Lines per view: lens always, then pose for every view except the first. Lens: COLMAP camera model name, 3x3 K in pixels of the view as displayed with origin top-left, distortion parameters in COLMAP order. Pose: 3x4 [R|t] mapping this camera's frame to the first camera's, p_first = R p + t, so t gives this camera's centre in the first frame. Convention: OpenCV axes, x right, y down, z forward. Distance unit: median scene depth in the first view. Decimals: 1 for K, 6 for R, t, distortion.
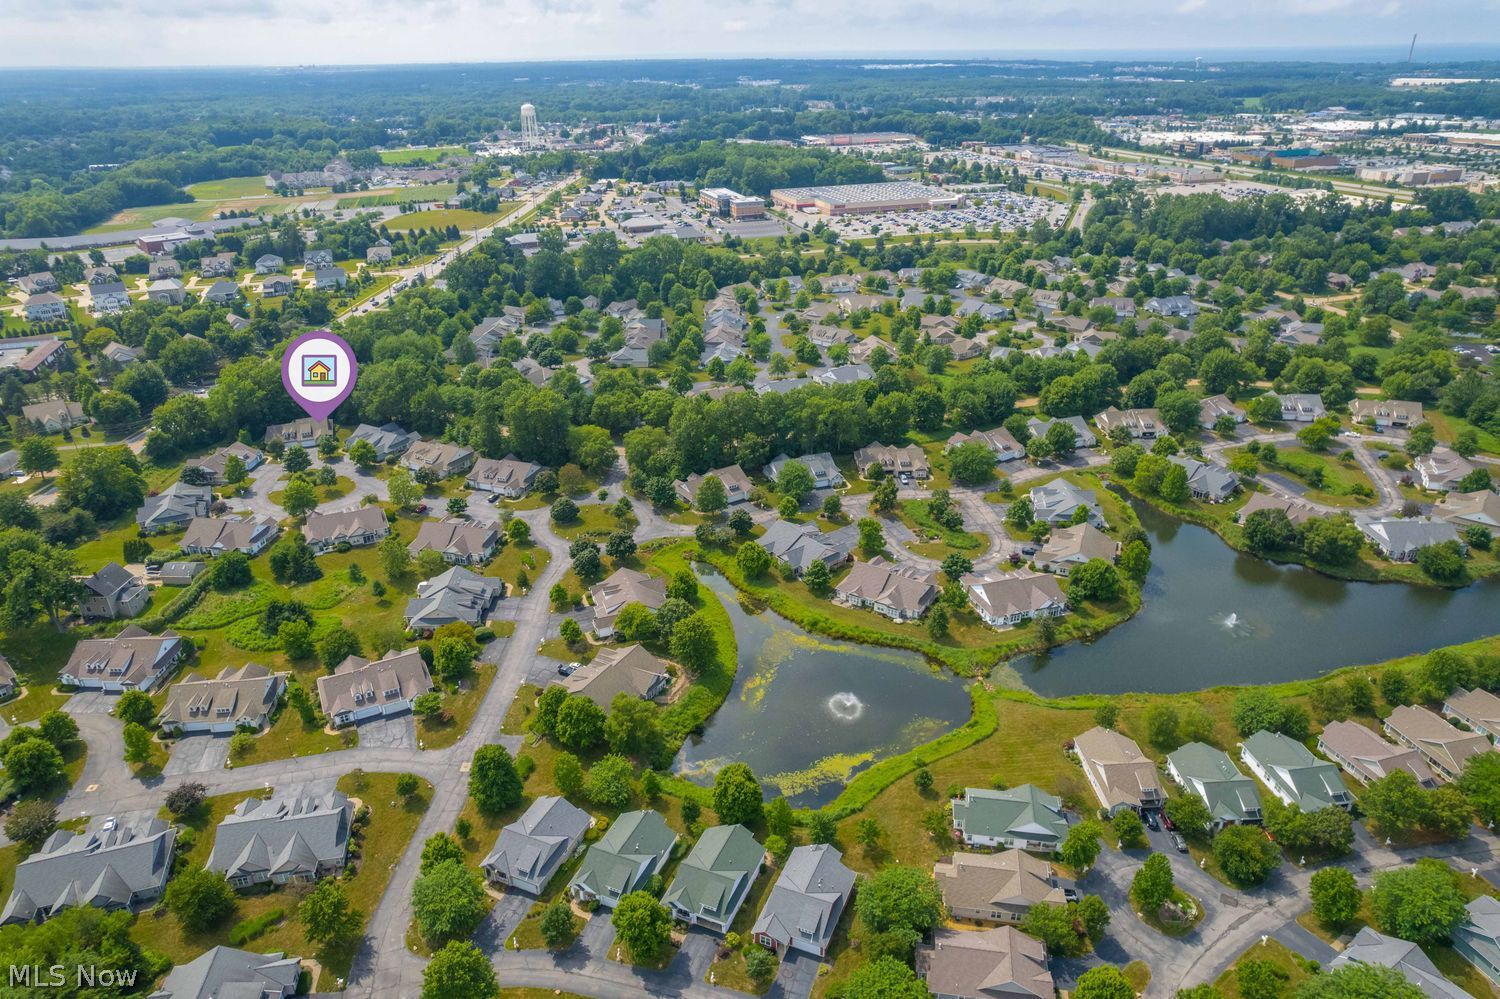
lens RADIAL K [[1015.0, 0, 721.7], [0, 1015.0, 502.9], [0, 0, 1]] dist [-0.089386, 0.081547]
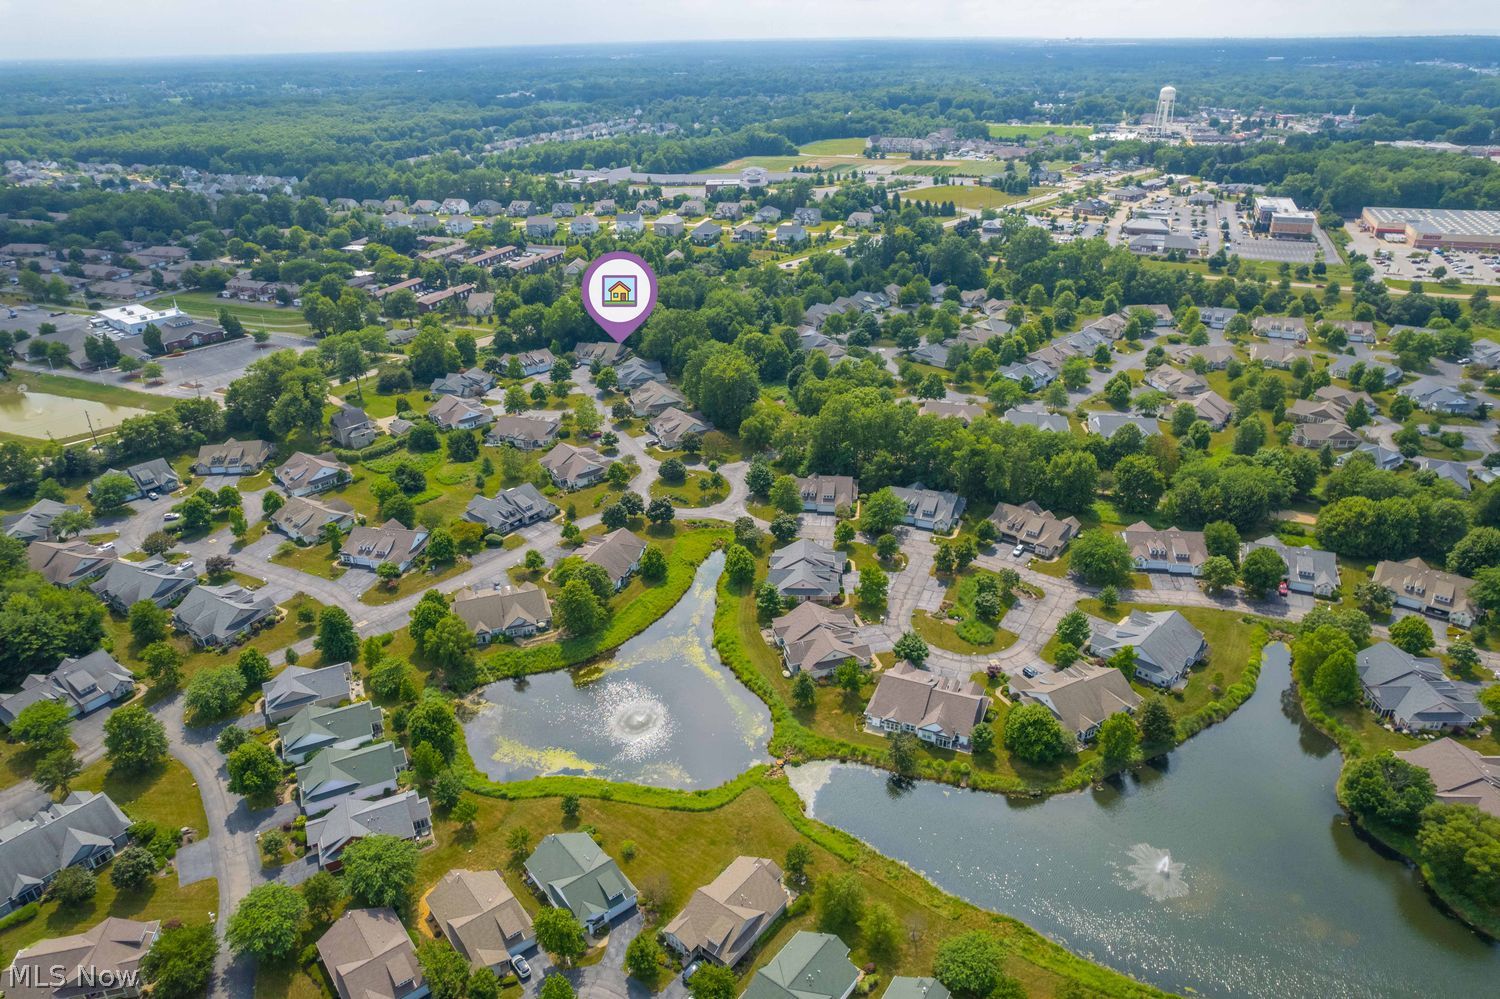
lens RADIAL K [[1015.0, 0, 721.7], [0, 1015.0, 502.9], [0, 0, 1]] dist [-0.089386, 0.081547]
pose [[0.732120, 0.289490, -0.616600, 0.424975], [-0.275088, 0.953755, 0.121156, -0.079246], [0.623158, 0.080919, 0.777898, 0.172223]]
